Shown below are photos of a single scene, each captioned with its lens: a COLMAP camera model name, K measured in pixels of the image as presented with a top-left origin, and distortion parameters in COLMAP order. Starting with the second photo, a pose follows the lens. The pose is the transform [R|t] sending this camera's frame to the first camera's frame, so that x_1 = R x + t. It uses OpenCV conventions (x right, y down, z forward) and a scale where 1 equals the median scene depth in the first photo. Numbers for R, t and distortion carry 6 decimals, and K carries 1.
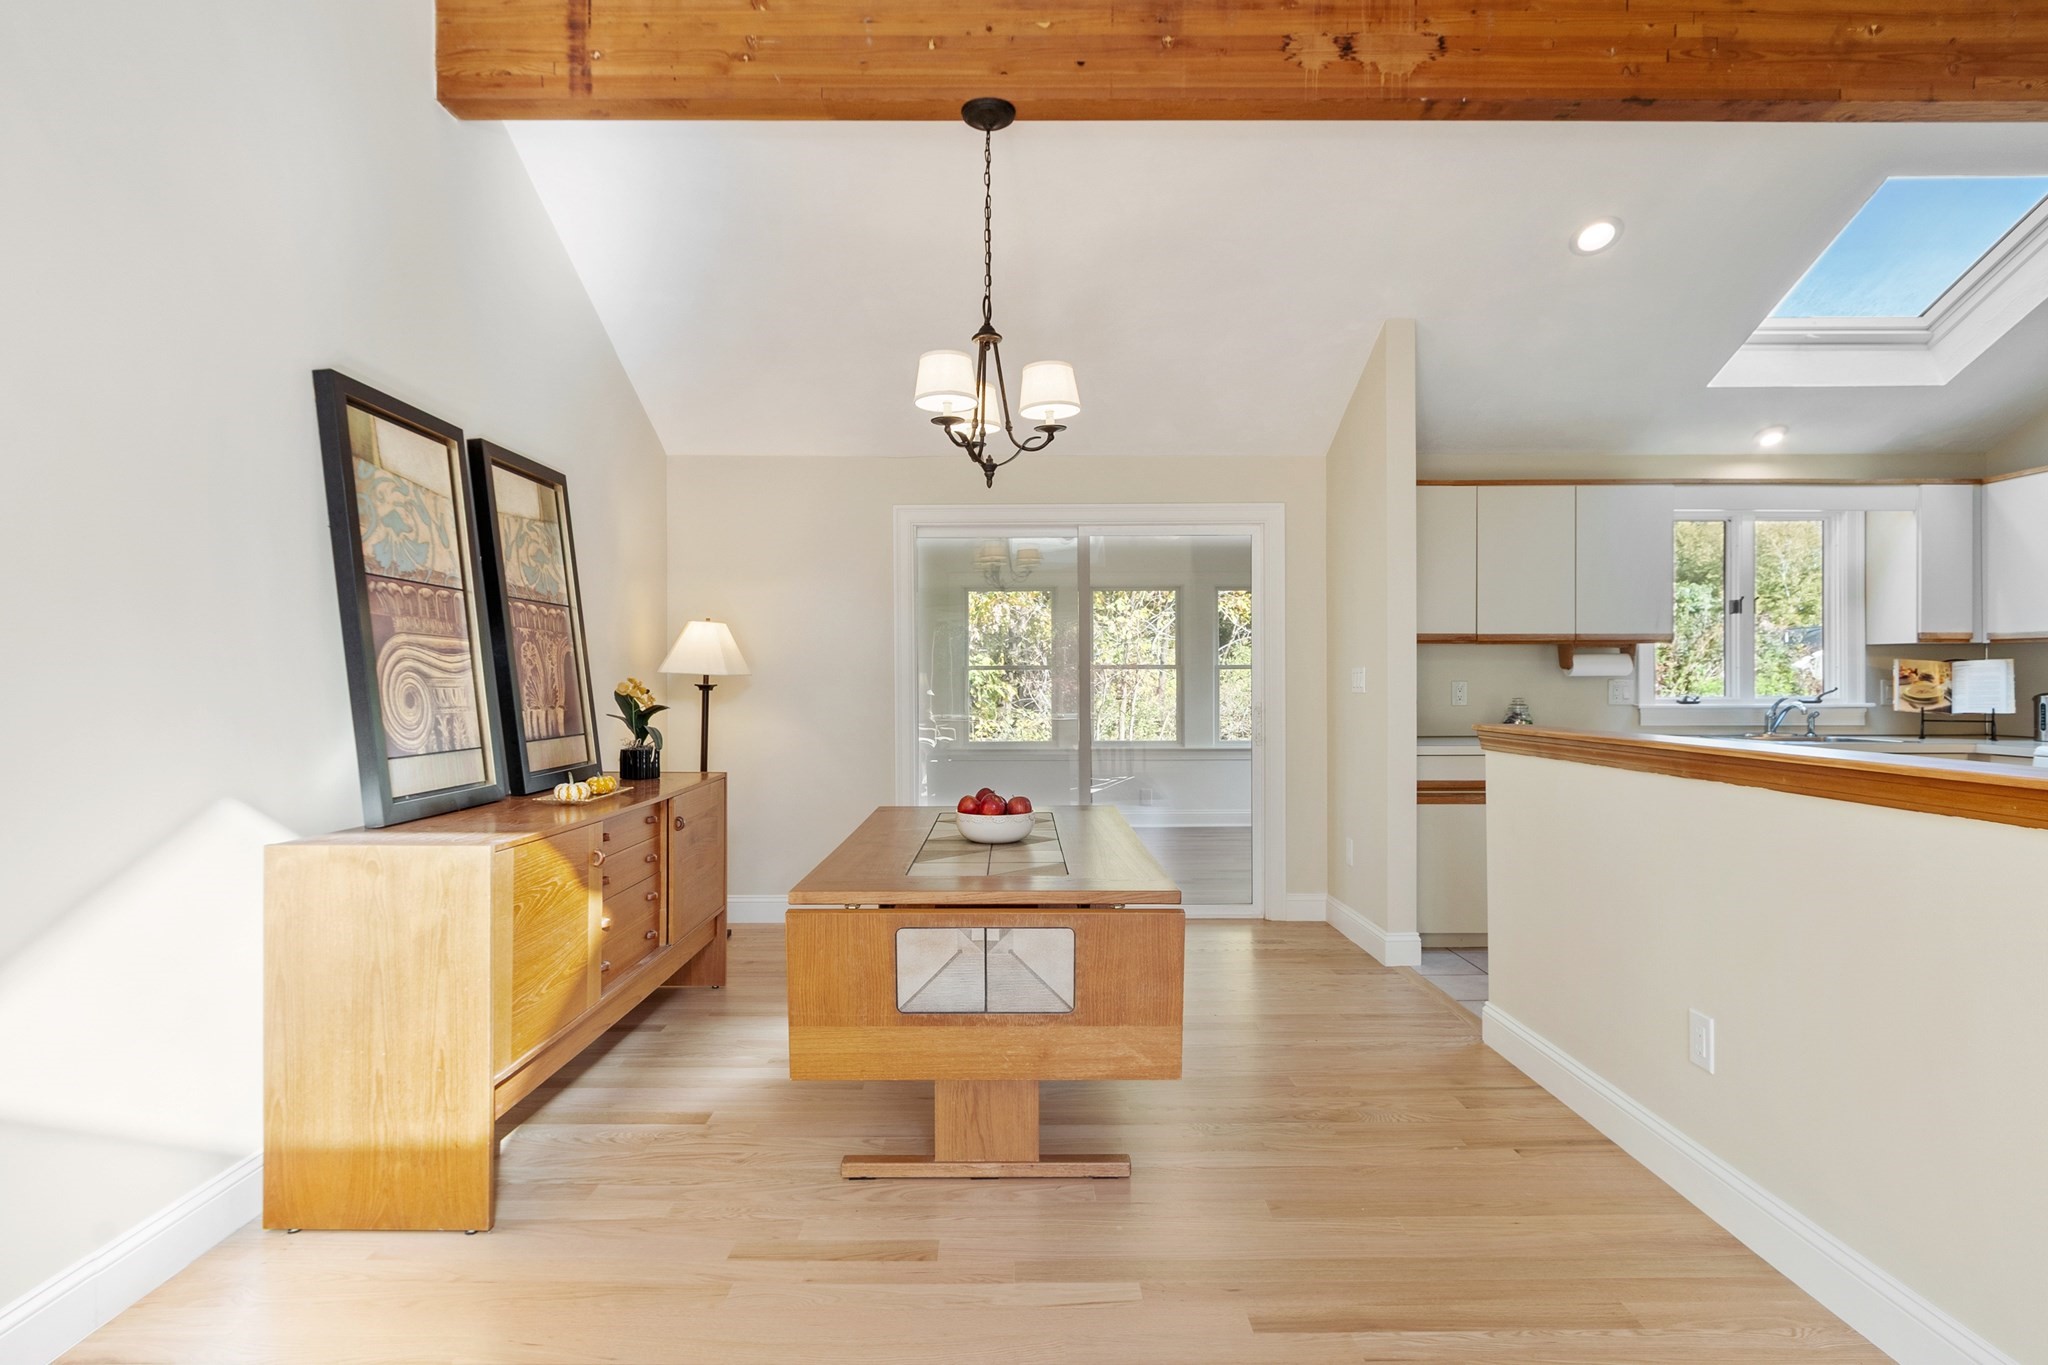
lens RADIAL K [[1055.4, 0, 1014.7], [0, 1055.4, 676.0], [0, 0, 1]] dist [0.001356, -0.001147]
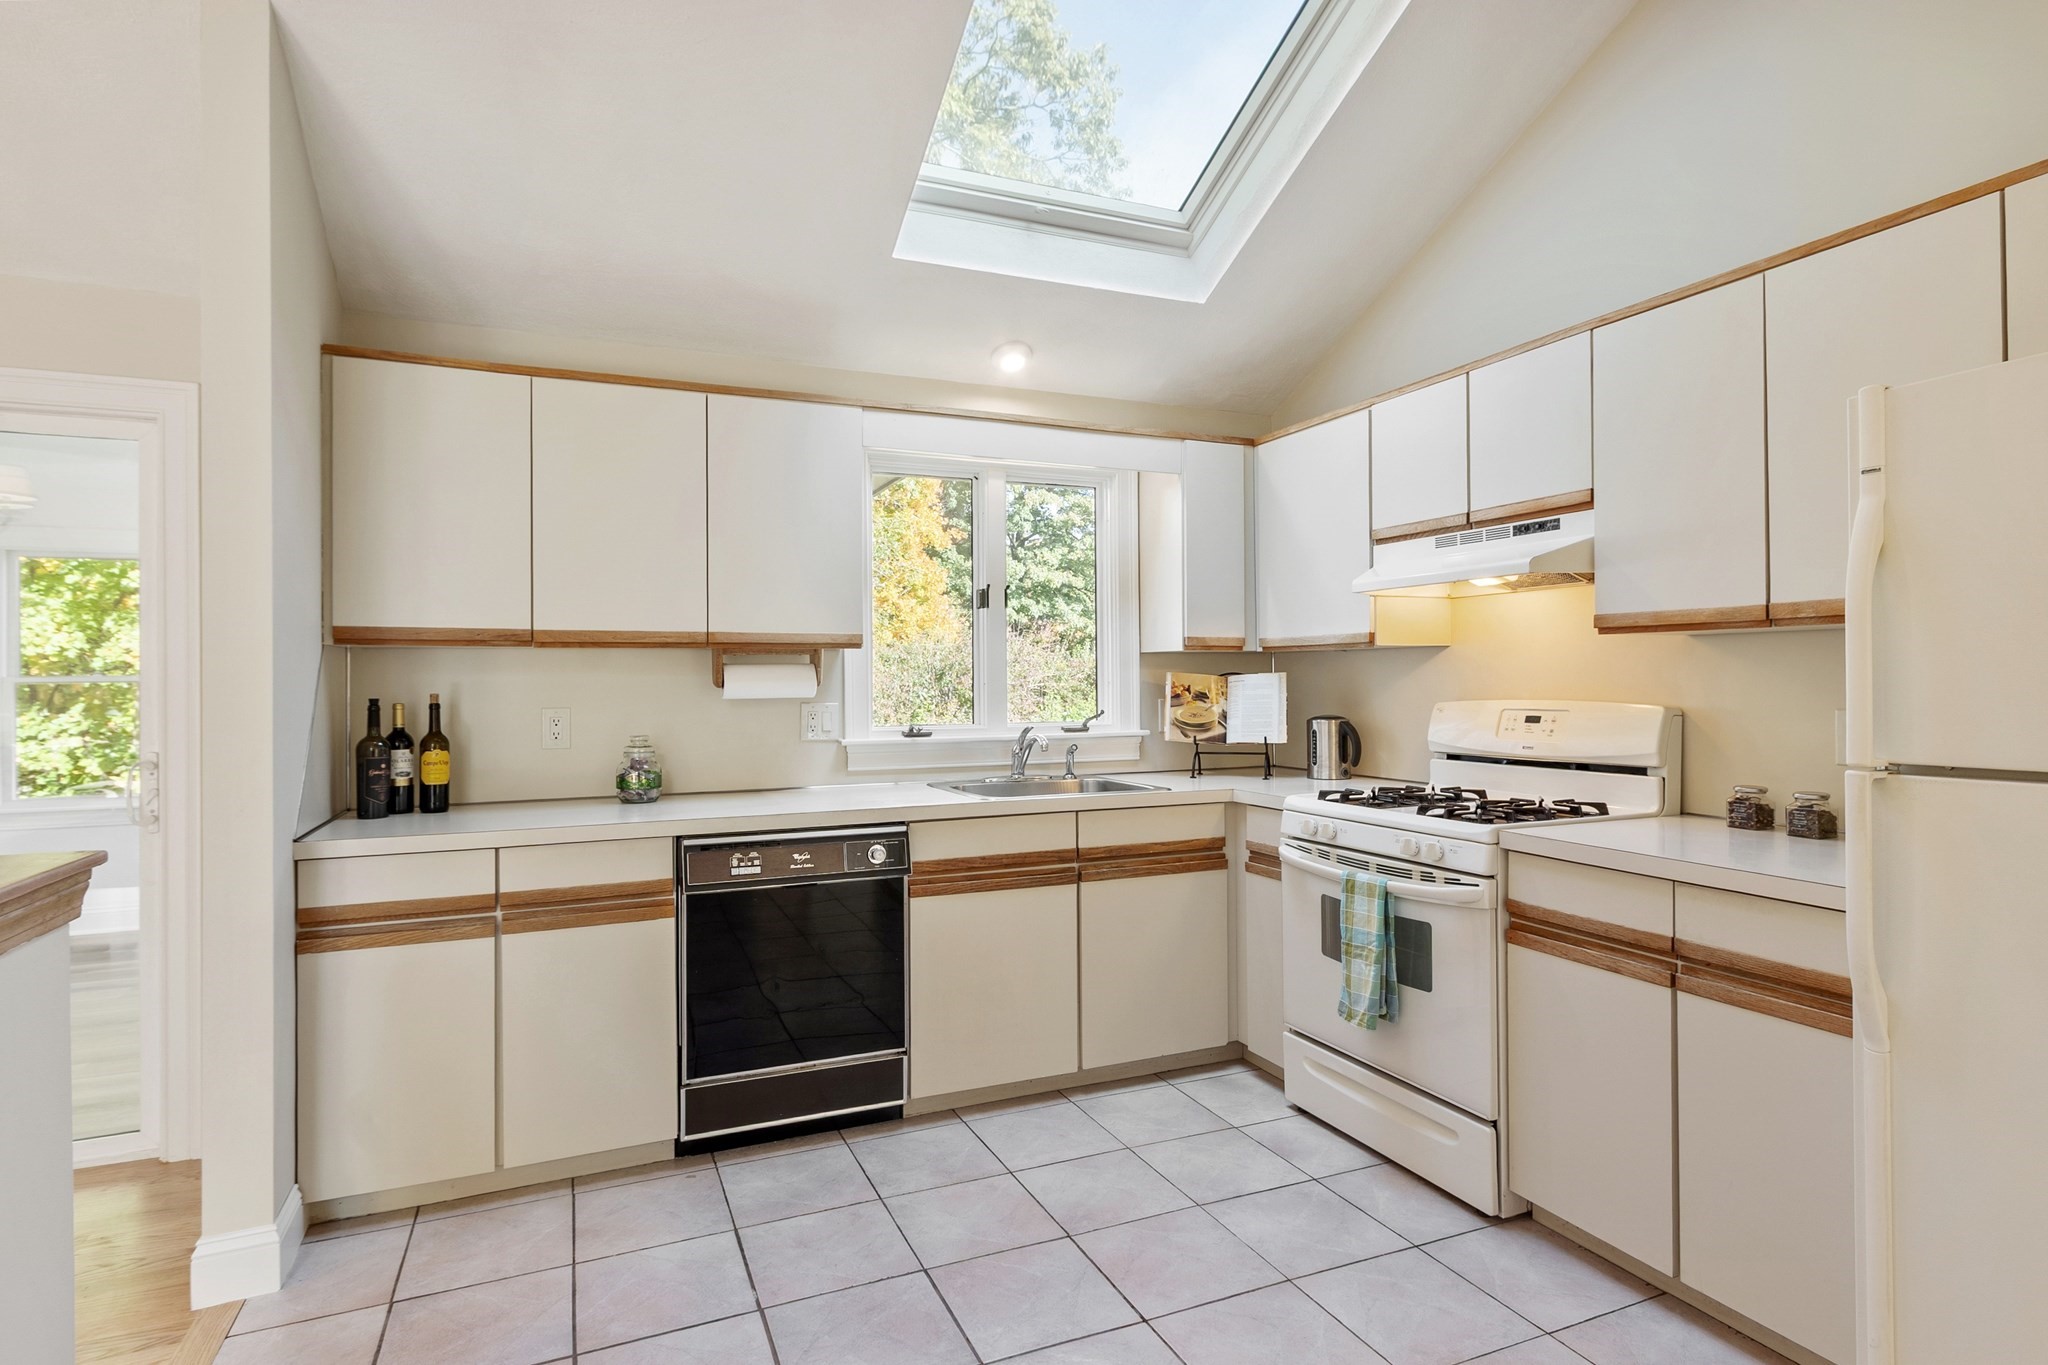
lens RADIAL K [[1055.4, 0, 1014.7], [0, 1055.4, 676.0], [0, 0, 1]] dist [0.001356, -0.001147]
pose [[0.924202, -0.001206, 0.381903, 0.465124], [0.002946, 0.999988, -0.003972, -0.011095], [-0.381893, 0.004796, 0.924194, 0.359201]]
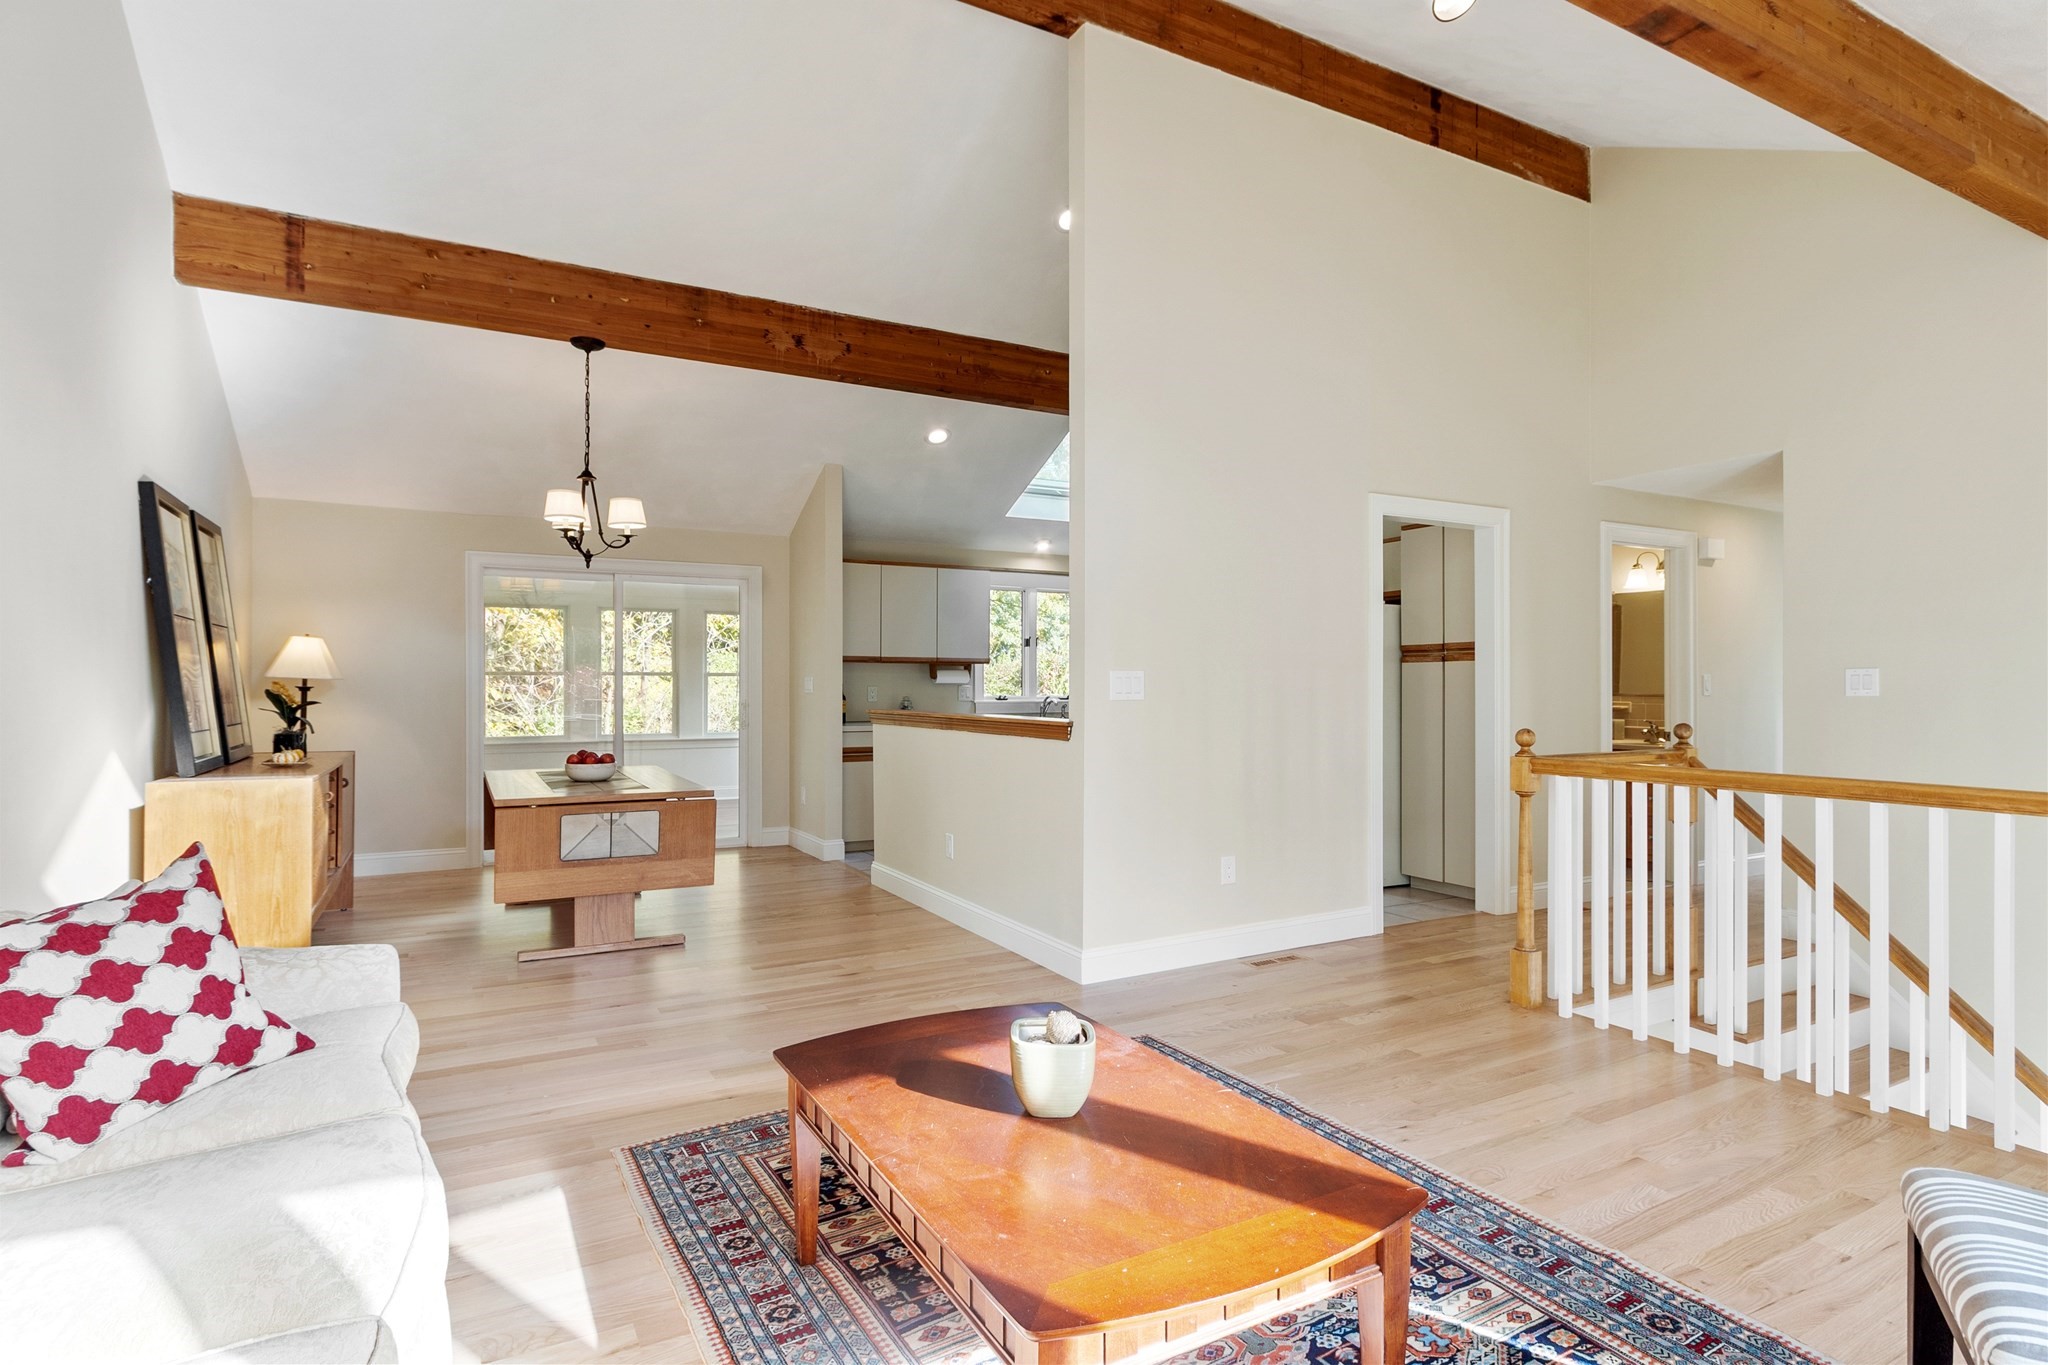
lens RADIAL K [[1067.4, 0, 1016.0], [0, 1067.4, 691.4], [0, 0, 1]] dist [0.023701, 0.000485]
pose [[0.880690, 0.001615, 0.473690, -0.151111], [-0.006105, 0.999950, 0.007942, -0.001318], [-0.473654, -0.009886, 0.880656, -0.531459]]
